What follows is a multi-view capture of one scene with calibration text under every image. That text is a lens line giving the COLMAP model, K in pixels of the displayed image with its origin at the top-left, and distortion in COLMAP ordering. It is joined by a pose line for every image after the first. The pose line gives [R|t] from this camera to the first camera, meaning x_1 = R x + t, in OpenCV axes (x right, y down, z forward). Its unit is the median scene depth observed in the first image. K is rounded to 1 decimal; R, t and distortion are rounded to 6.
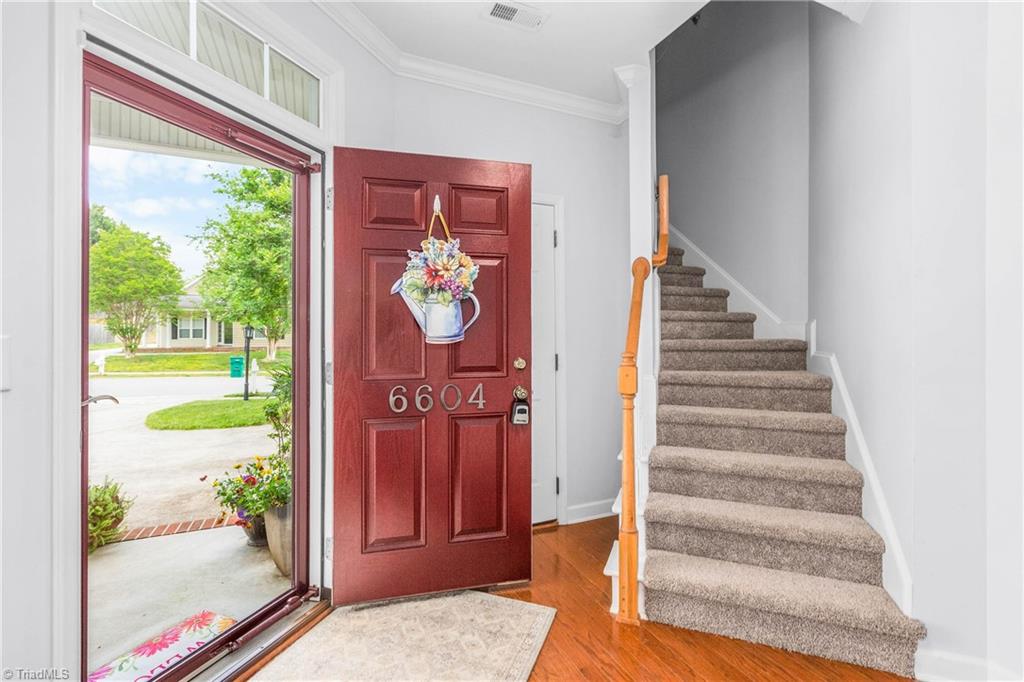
lens RADIAL K [[464.9, 0, 510.3], [0, 464.9, 335.8], [0, 0, 1]] dist [0.000996, -0.000108]
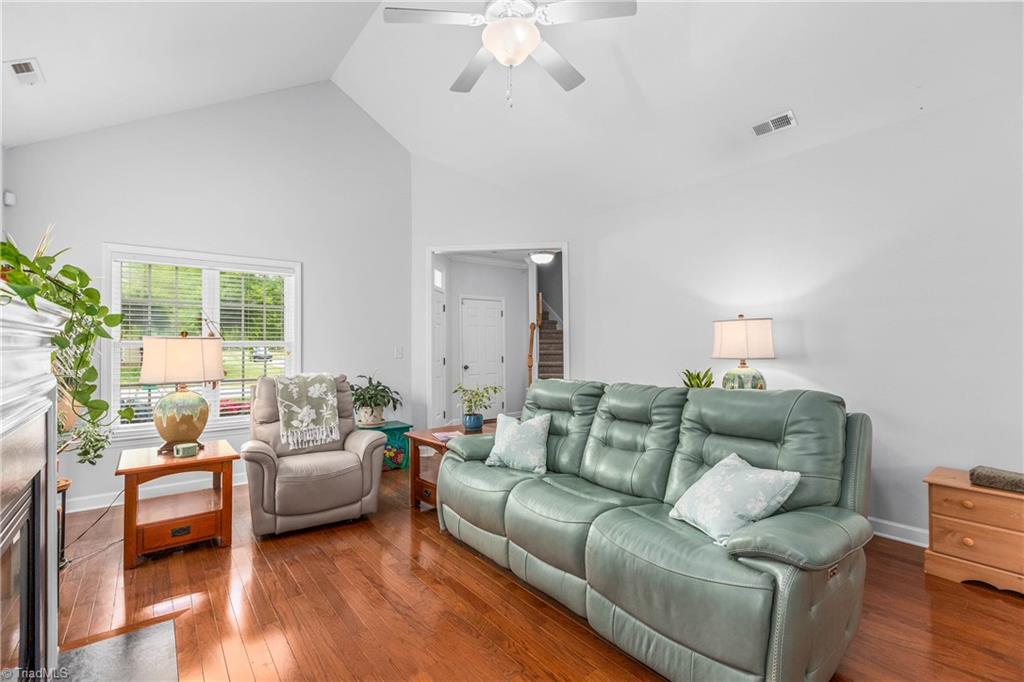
lens RADIAL K [[464.9, 0, 514.0], [0, 464.9, 340.4], [0, 0, 1]] dist [0.000996, -0.000108]
pose [[0.968950, 0.004482, 0.247218, -0.508652], [-0.002798, 0.999970, -0.007164, -0.033299], [-0.247243, 0.006250, 0.968933, -1.651740]]
